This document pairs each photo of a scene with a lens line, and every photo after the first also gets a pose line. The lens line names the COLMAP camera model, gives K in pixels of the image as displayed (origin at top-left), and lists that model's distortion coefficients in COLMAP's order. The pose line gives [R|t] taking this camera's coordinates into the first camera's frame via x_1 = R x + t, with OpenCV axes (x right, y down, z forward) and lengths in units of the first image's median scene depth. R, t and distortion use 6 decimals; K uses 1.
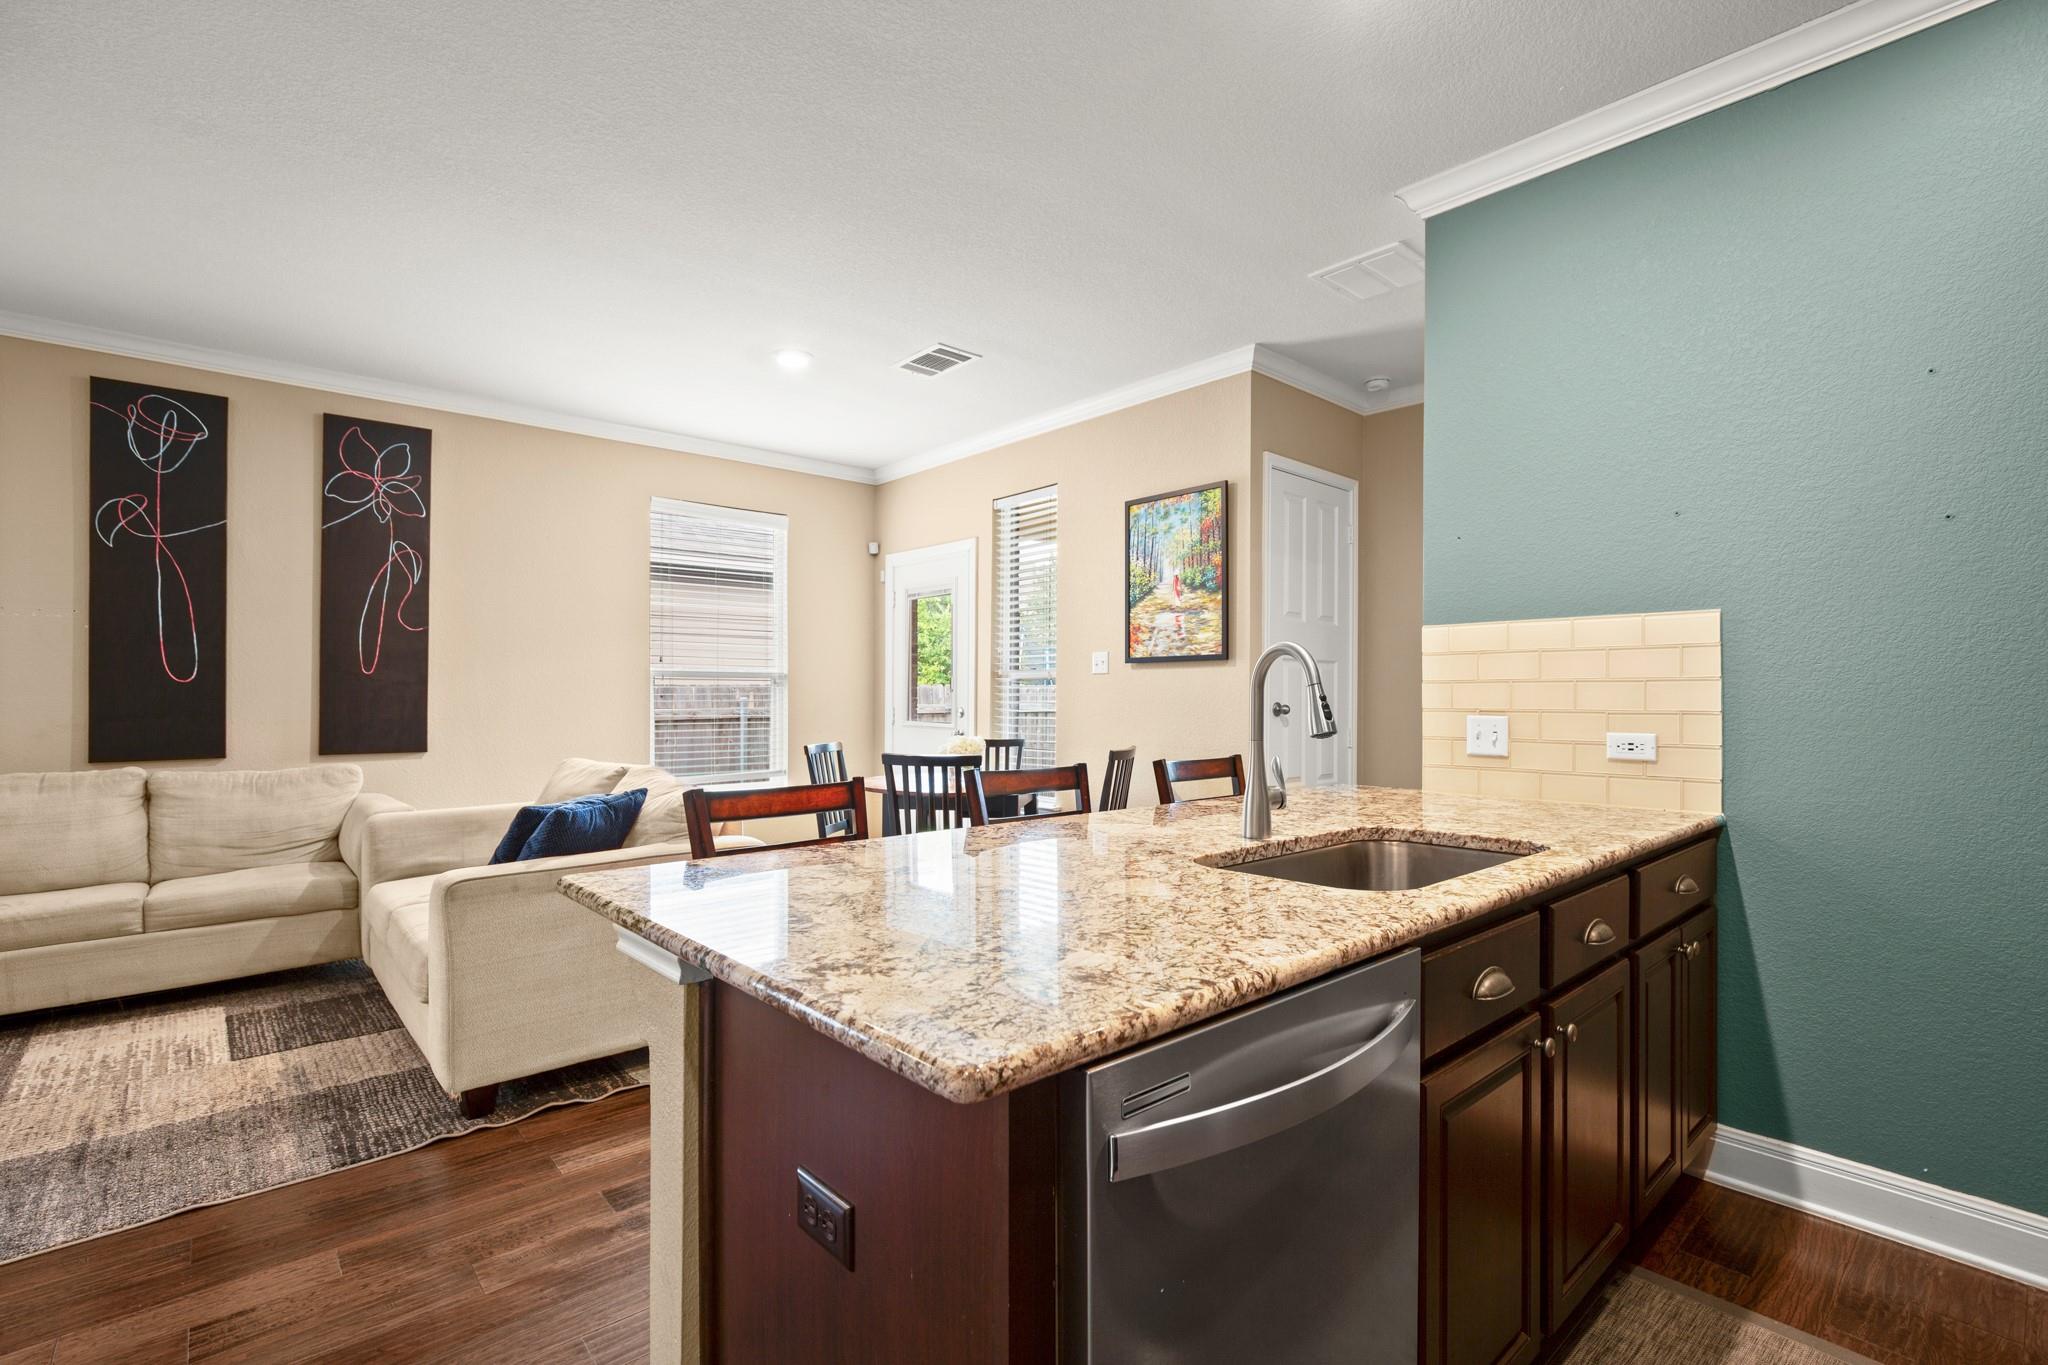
lens RADIAL K [[928.1, 0, 1051.4], [0, 928.1, 682.5], [0, 0, 1]] dist [-0.000841, -0.012527]
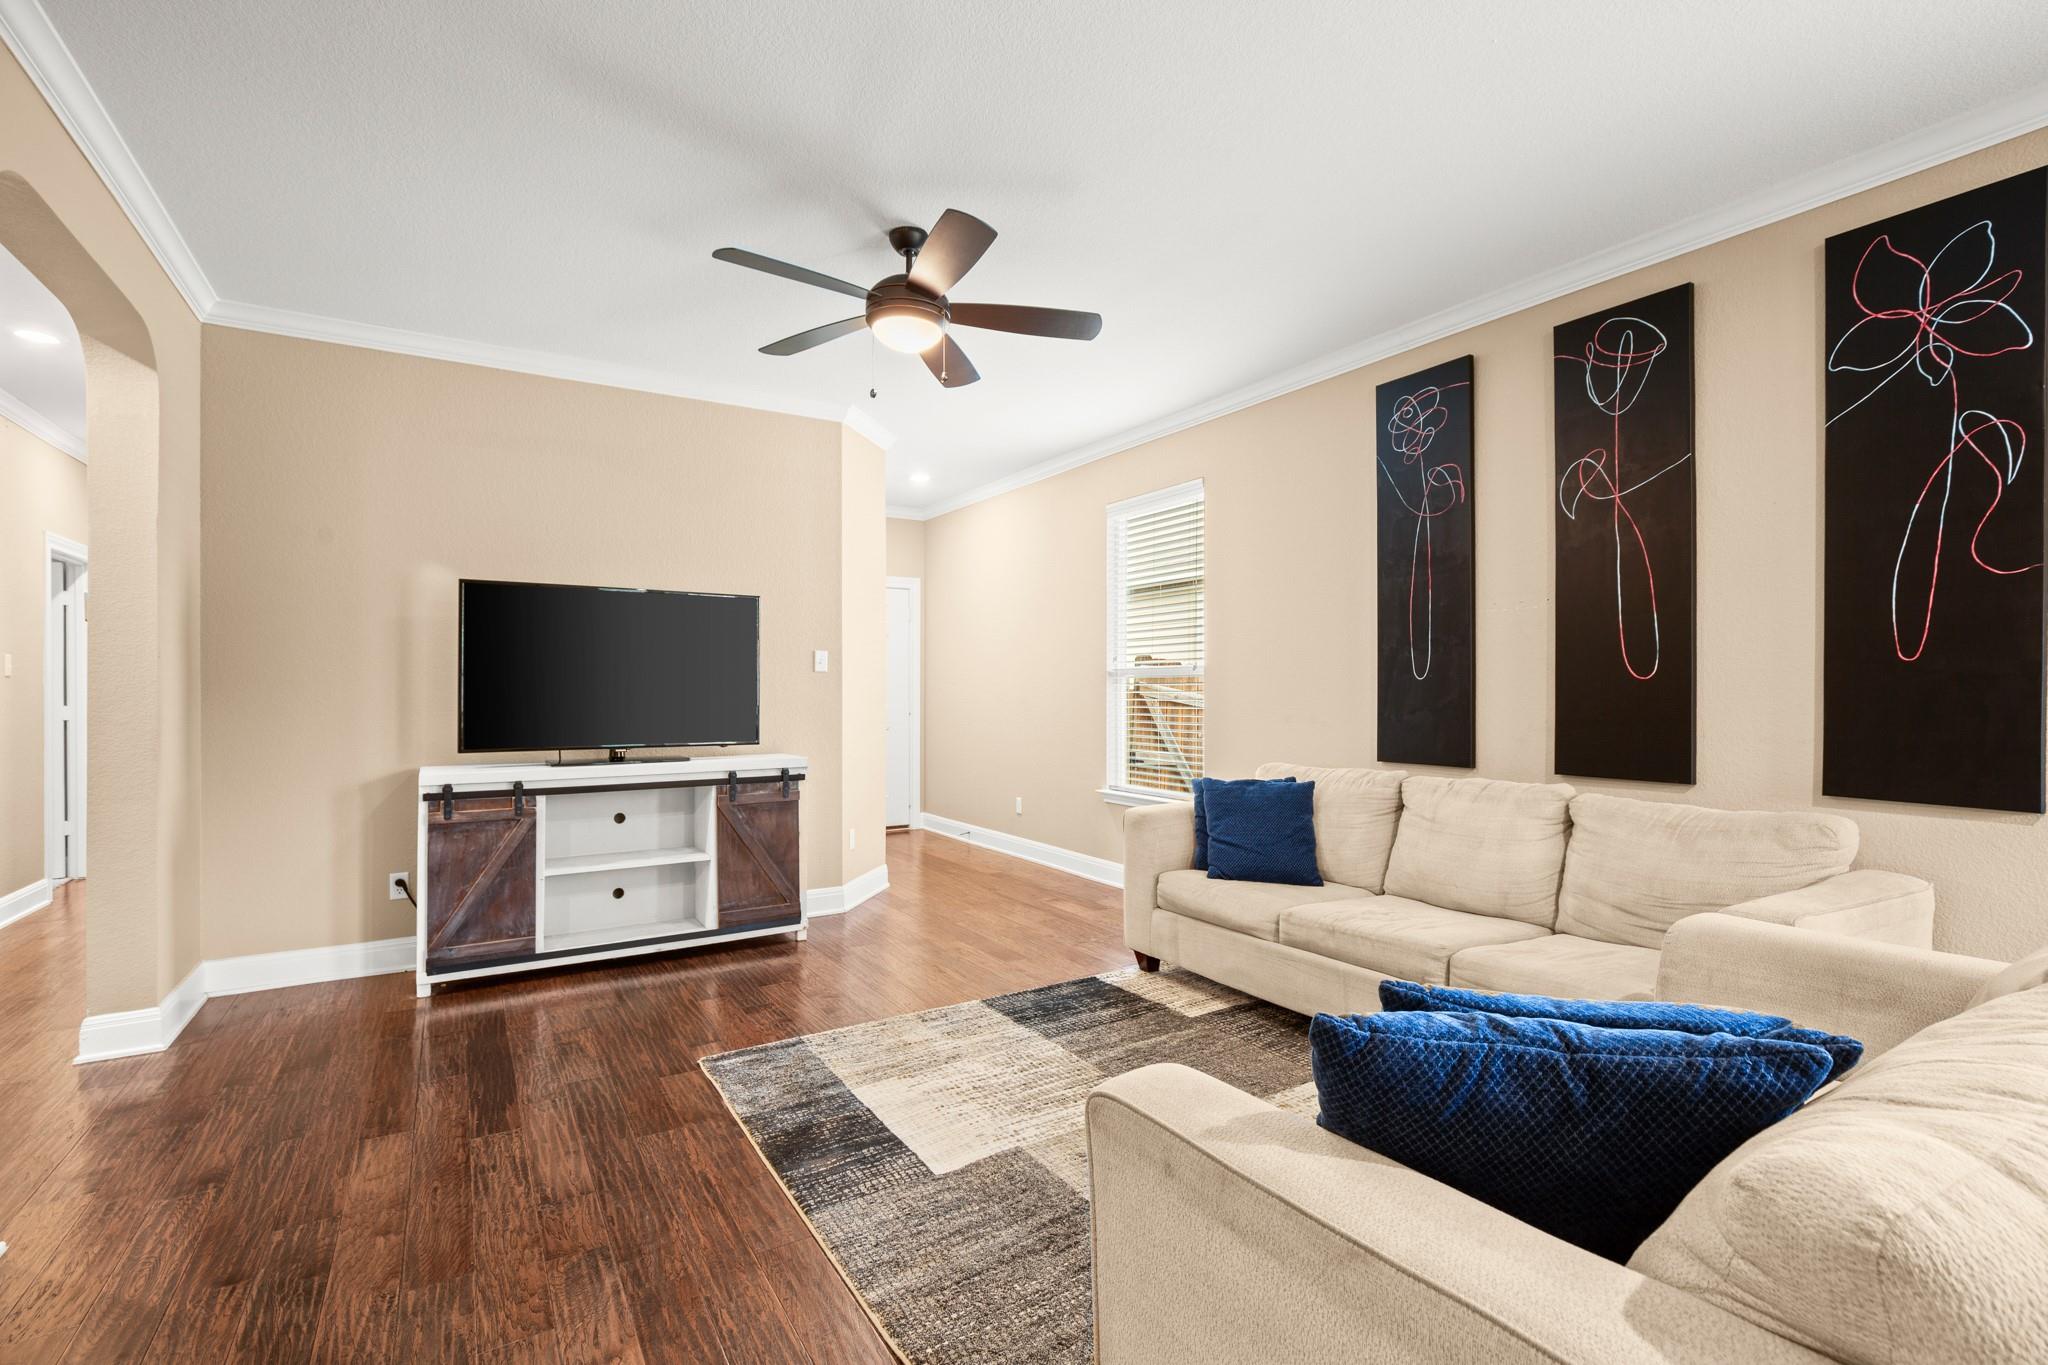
lens RADIAL K [[933.3, 0, 1034.5], [0, 933.3, 688.2], [0, 0, 1]] dist [-0.000396, 0.000756]
pose [[-0.169275, -0.002077, -0.985567, -0.088545], [0.009194, 0.999951, -0.003686, 0.004595], [0.985526, -0.009686, -0.169247, 0.584755]]
